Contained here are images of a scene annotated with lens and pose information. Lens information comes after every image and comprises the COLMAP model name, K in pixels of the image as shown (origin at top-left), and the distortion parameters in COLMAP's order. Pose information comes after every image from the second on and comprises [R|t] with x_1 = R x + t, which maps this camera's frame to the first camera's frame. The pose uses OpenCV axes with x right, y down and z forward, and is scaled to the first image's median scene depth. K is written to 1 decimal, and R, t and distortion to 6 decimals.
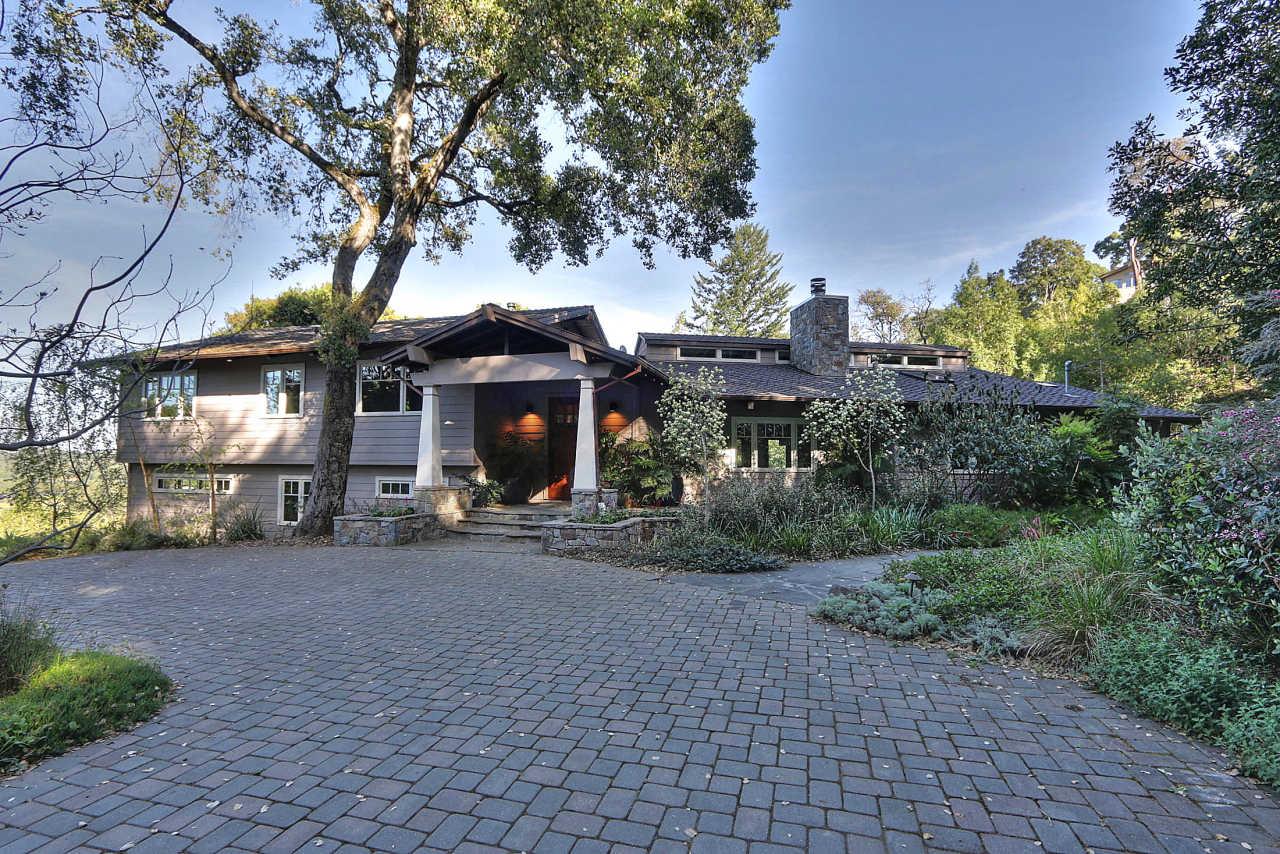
lens RADIAL K [[594.7, 0, 634.2], [0, 594.7, 436.5], [0, 0, 1]] dist [-0.017090, 0.000340]
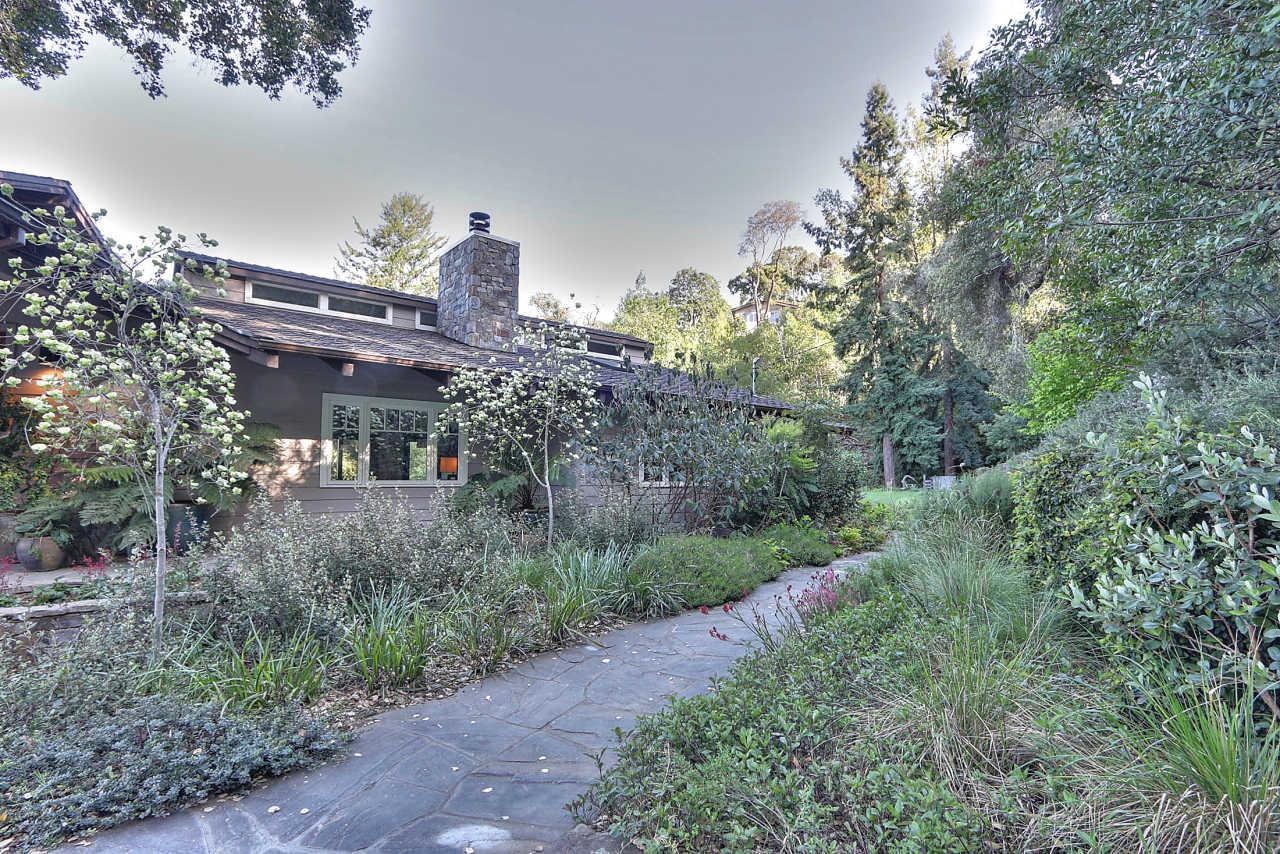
lens RADIAL K [[594.7, 0, 634.2], [0, 594.7, 436.5], [0, 0, 1]] dist [-0.017090, 0.000340]
pose [[0.854616, 0.031688, 0.518292, 0.108952], [-0.022577, 0.999460, -0.023879, 0.013813], [-0.518769, 0.008706, 0.854870, 0.299357]]
